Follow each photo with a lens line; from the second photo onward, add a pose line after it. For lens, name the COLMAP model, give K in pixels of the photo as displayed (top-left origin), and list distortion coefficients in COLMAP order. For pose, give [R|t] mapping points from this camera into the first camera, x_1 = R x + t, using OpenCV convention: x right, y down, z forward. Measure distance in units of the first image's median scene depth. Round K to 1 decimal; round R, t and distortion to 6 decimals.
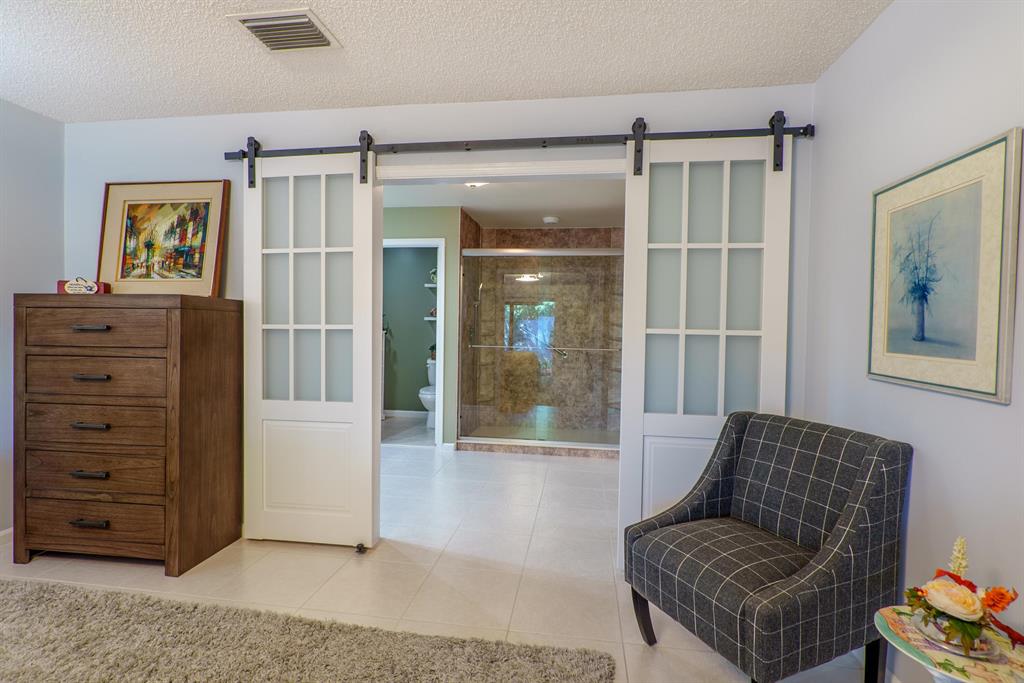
lens RADIAL K [[471.9, 0, 516.4], [0, 471.9, 337.6], [0, 0, 1]] dist [0.000434, 0.000807]
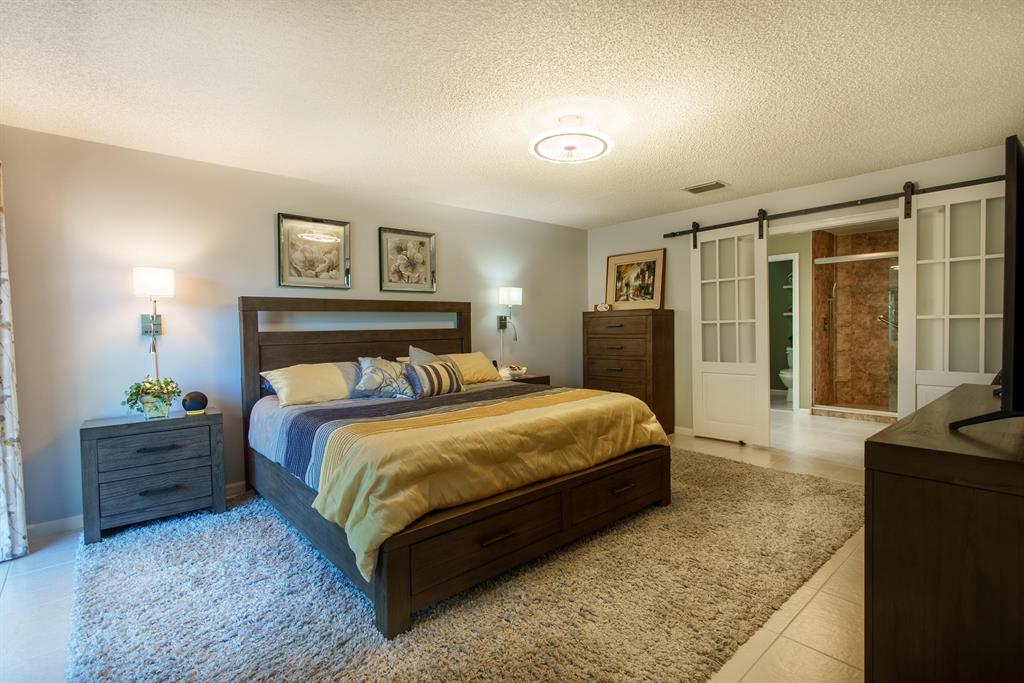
lens RADIAL K [[471.9, 0, 512.3], [0, 471.9, 339.0], [0, 0, 1]] dist [0.000434, 0.000807]
pose [[0.749677, -0.011935, -0.661697, 0.196087], [0.014799, 0.999890, -0.001268, 0.033665], [0.661639, -0.008841, 0.749771, -0.861822]]
